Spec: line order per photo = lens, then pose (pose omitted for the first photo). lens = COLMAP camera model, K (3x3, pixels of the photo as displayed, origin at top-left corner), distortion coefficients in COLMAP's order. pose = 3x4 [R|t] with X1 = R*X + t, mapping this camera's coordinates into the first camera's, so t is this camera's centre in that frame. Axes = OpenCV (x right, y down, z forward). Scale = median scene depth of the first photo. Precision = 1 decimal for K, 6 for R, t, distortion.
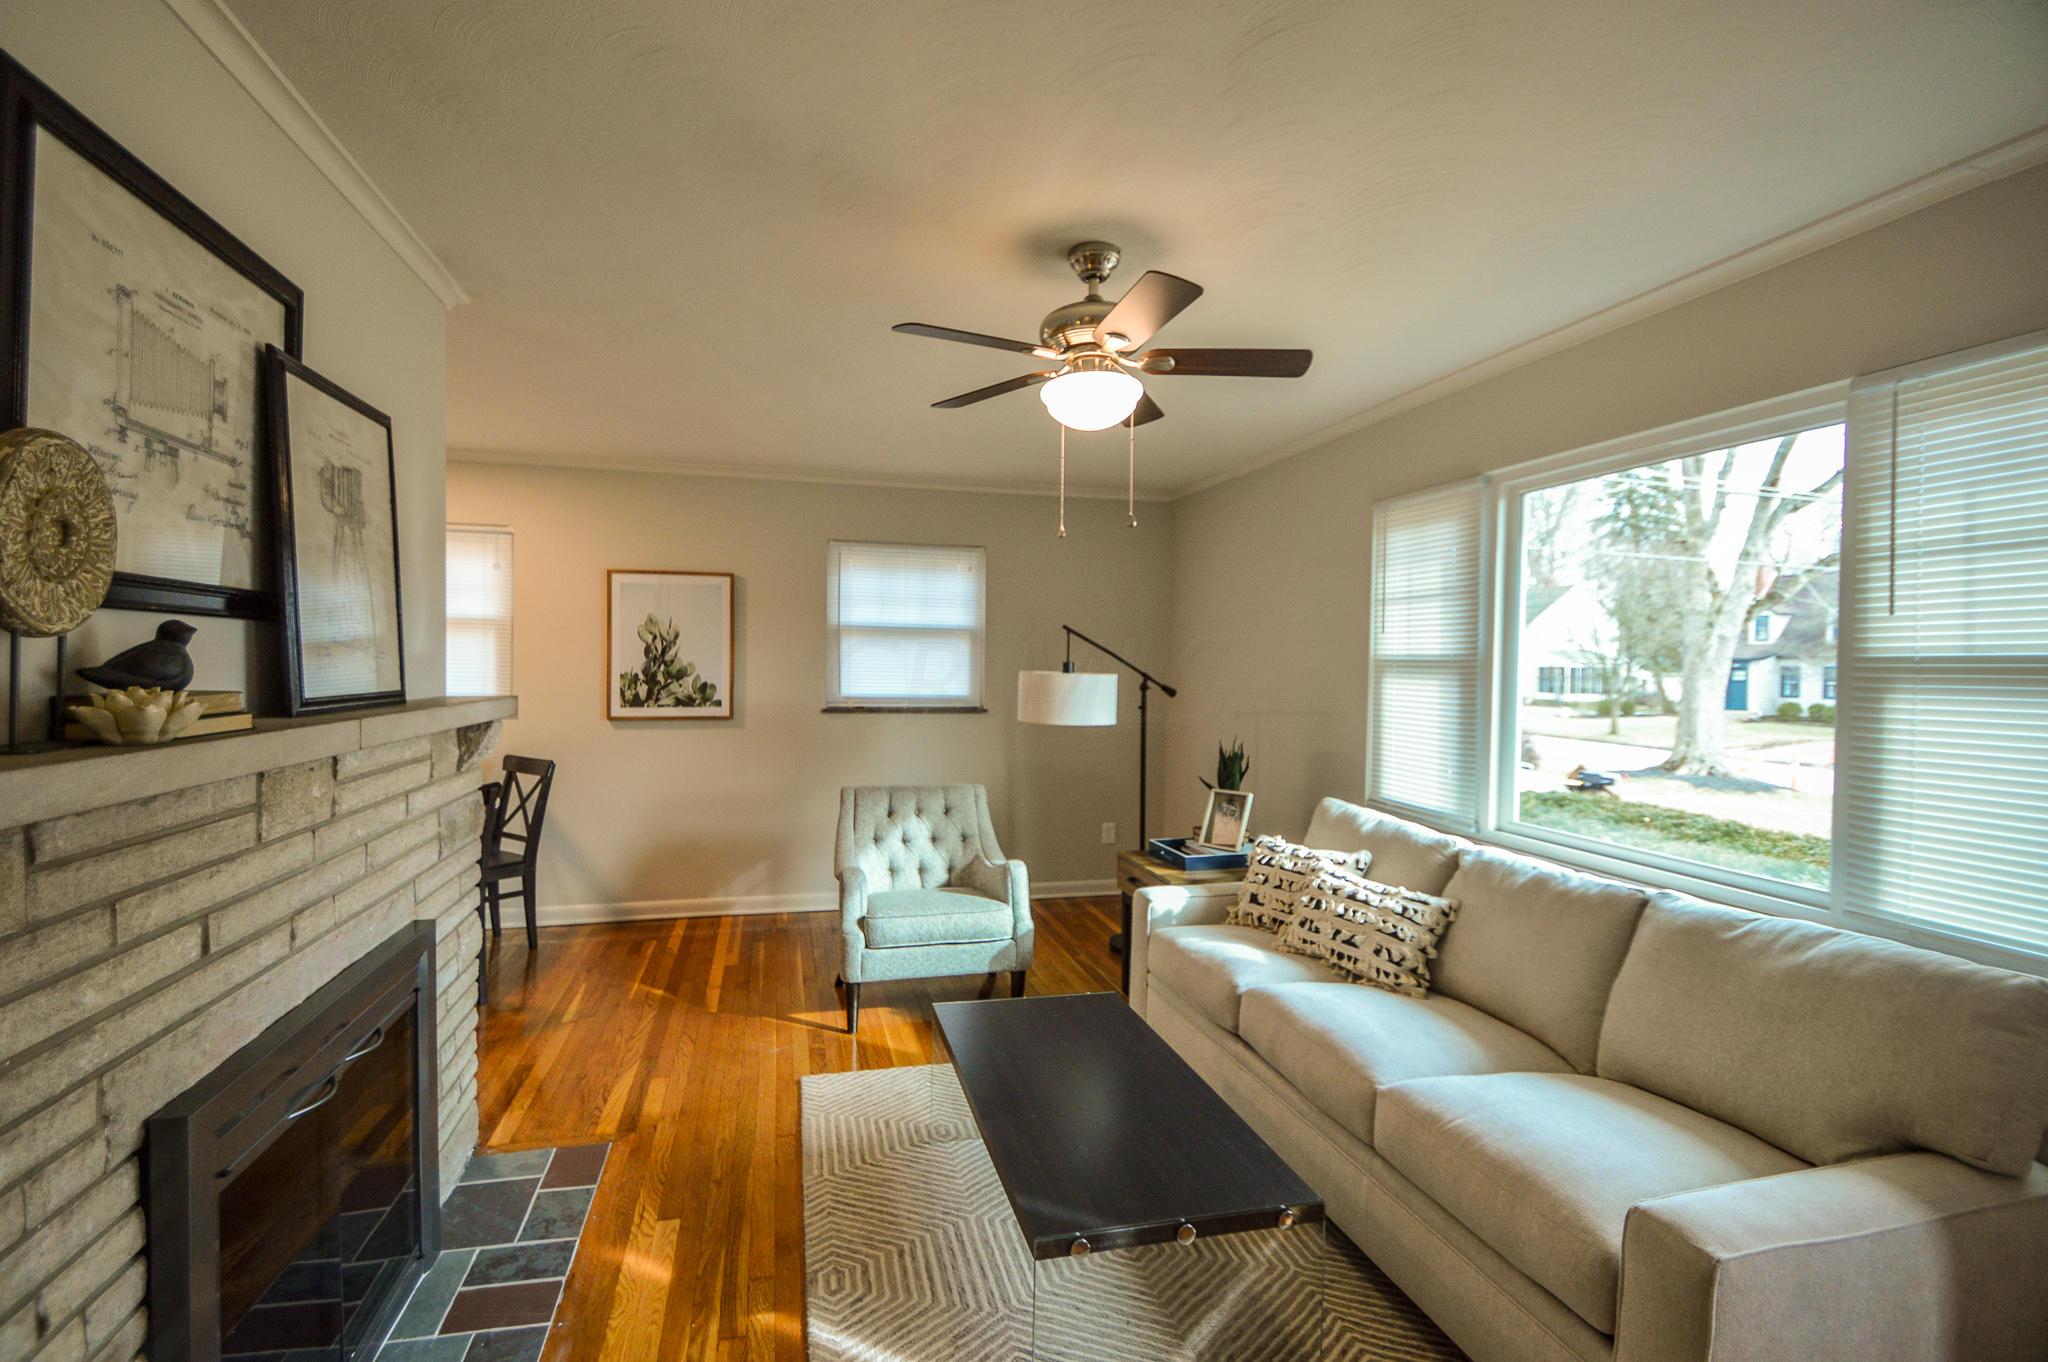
lens RADIAL K [[904.5, 0, 988.1], [0, 904.5, 676.2], [0, 0, 1]] dist [0.012432, -0.016048]
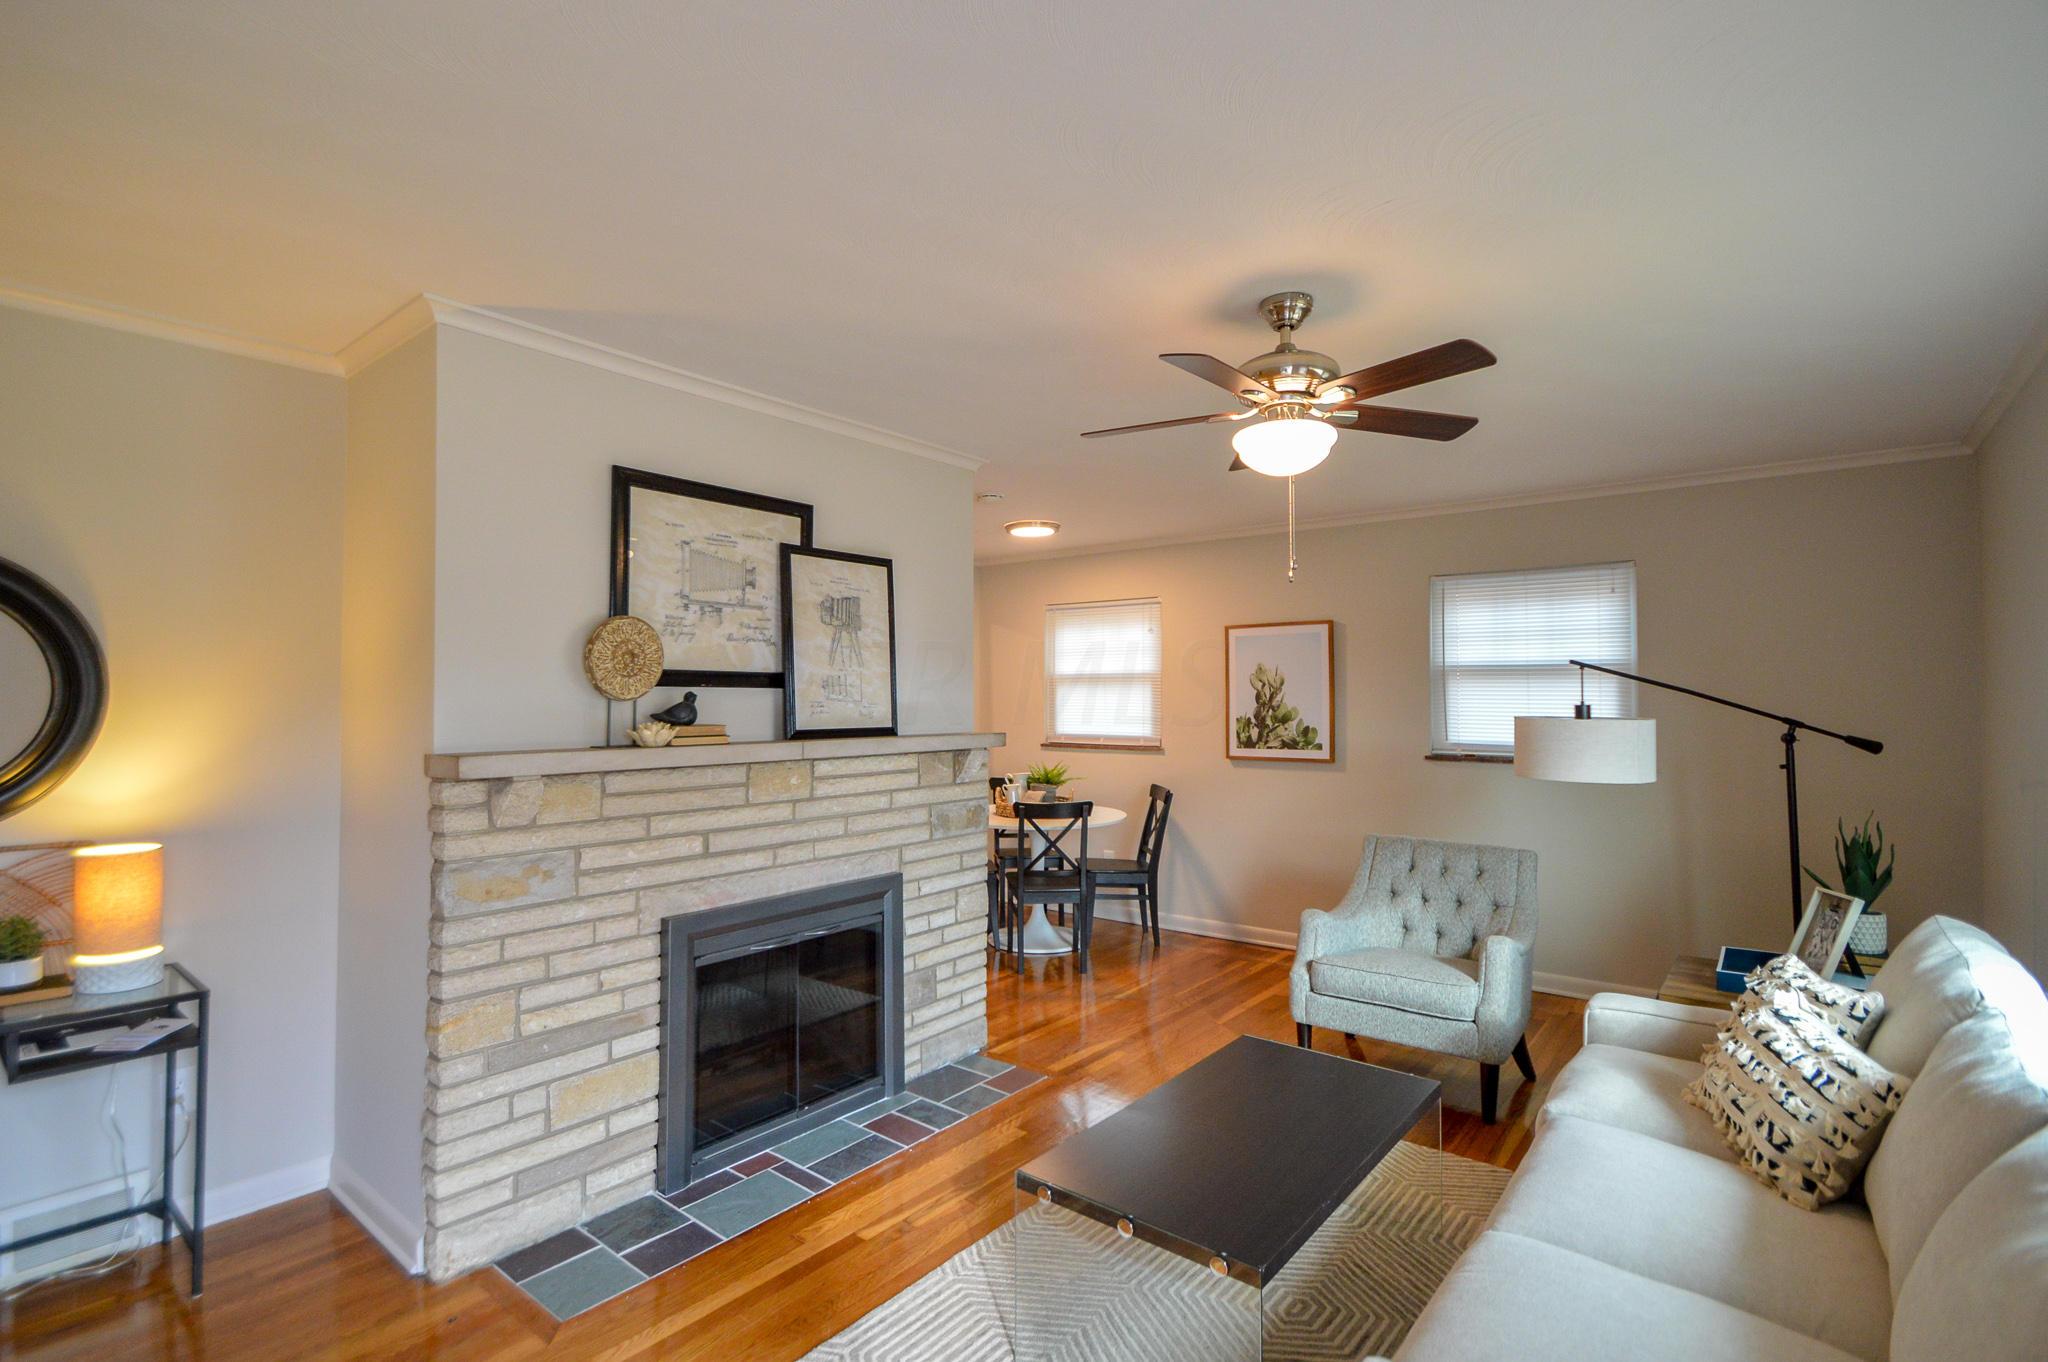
lens RADIAL K [[963.9, 0, 1024.0], [0, 963.9, 681.0], [0, 0, 1]] dist [0.001863, -0.013730]
pose [[0.613048, -0.027983, -0.789550, 0.644912], [-0.004722, 0.999225, -0.039081, -0.000741], [0.790031, 0.027687, 0.612441, 0.101668]]
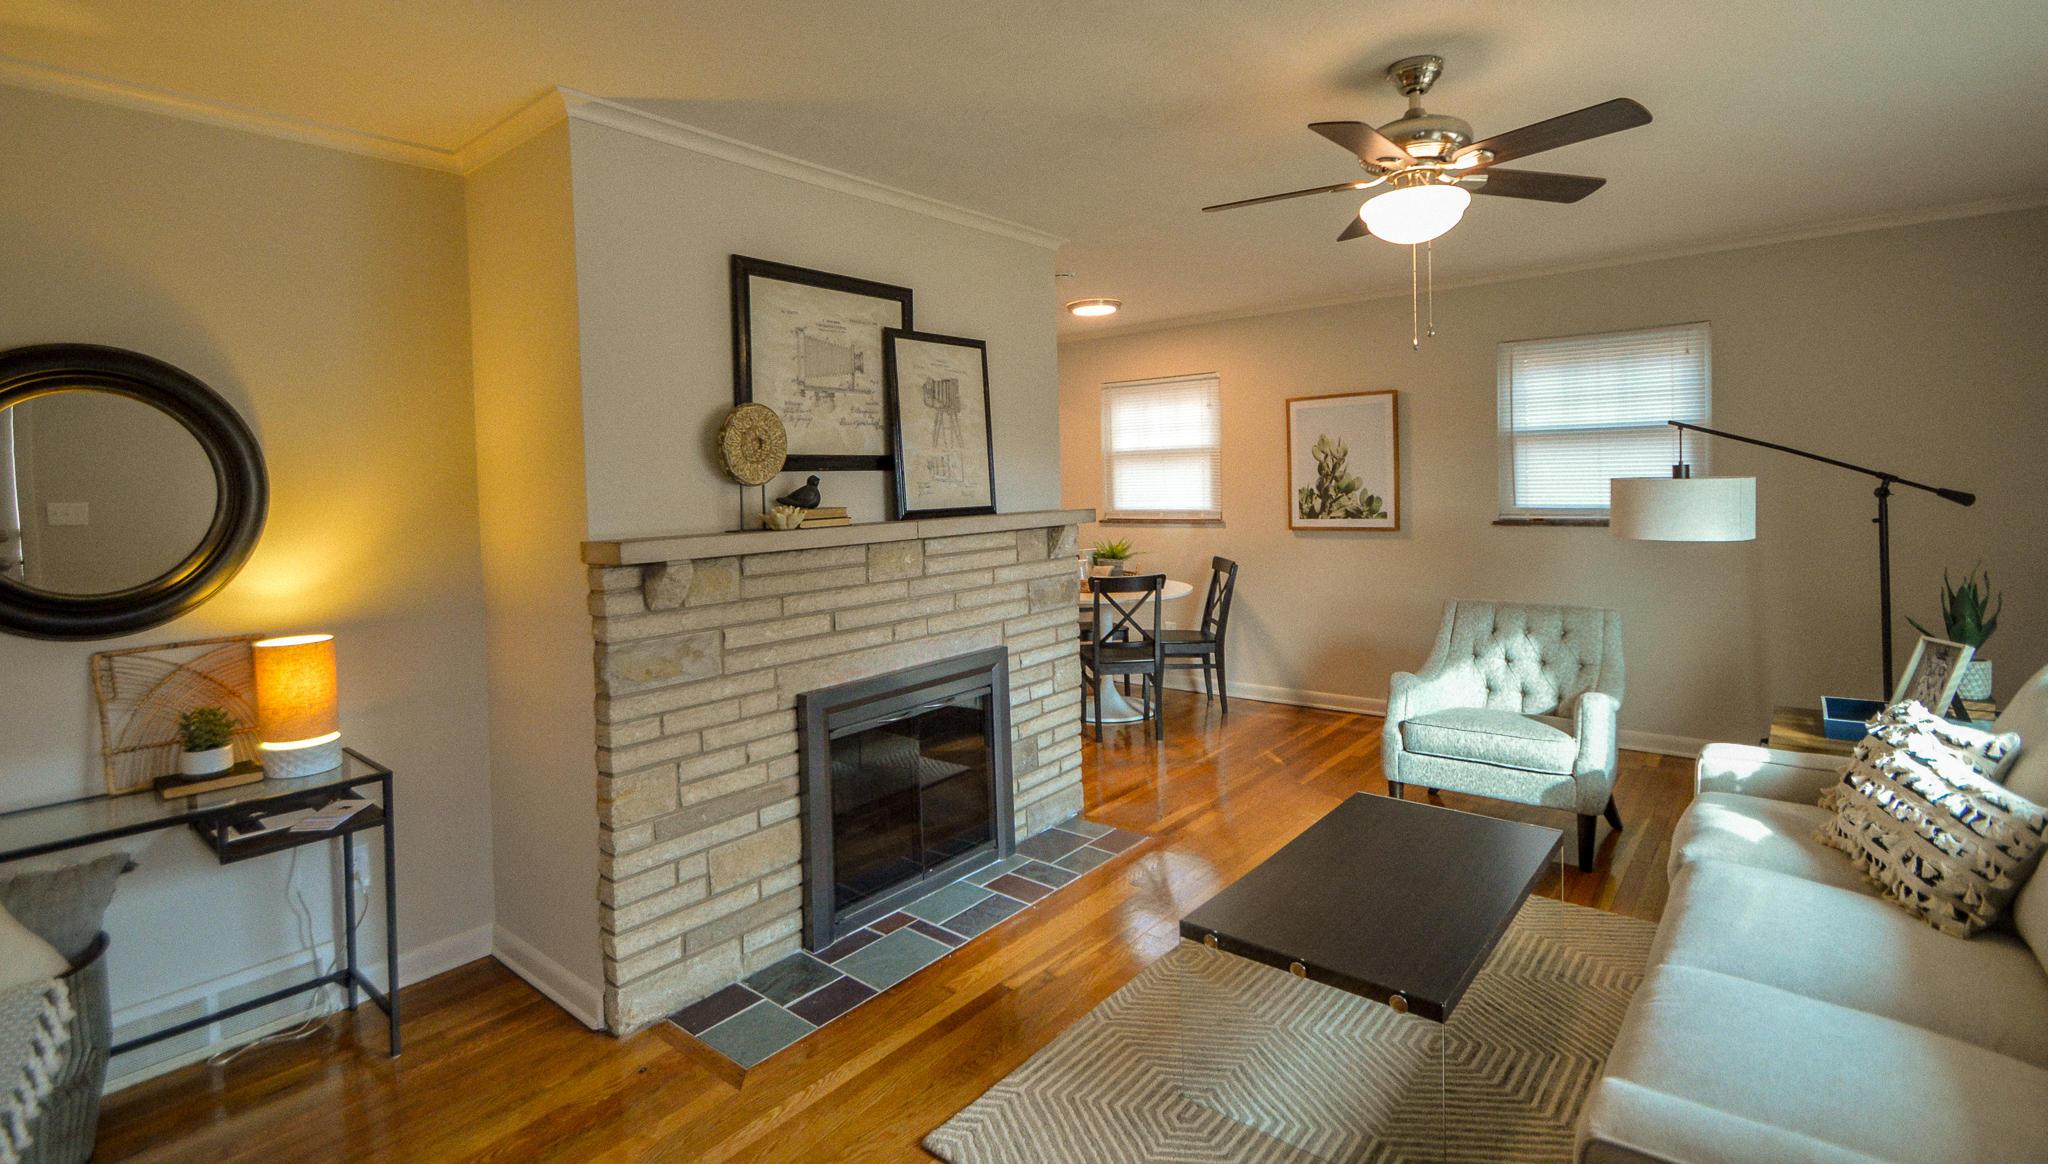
lens RADIAL K [[948.6, 0, 1017.7], [0, 948.6, 513.9], [0, 0, 1]] dist [-0.000928, -0.011314]
pose [[0.597631, -0.001817, -0.801769, 0.580521], [0.022870, 0.999629, 0.014782, 0.004163], [0.801445, -0.027170, 0.597451, 0.005071]]
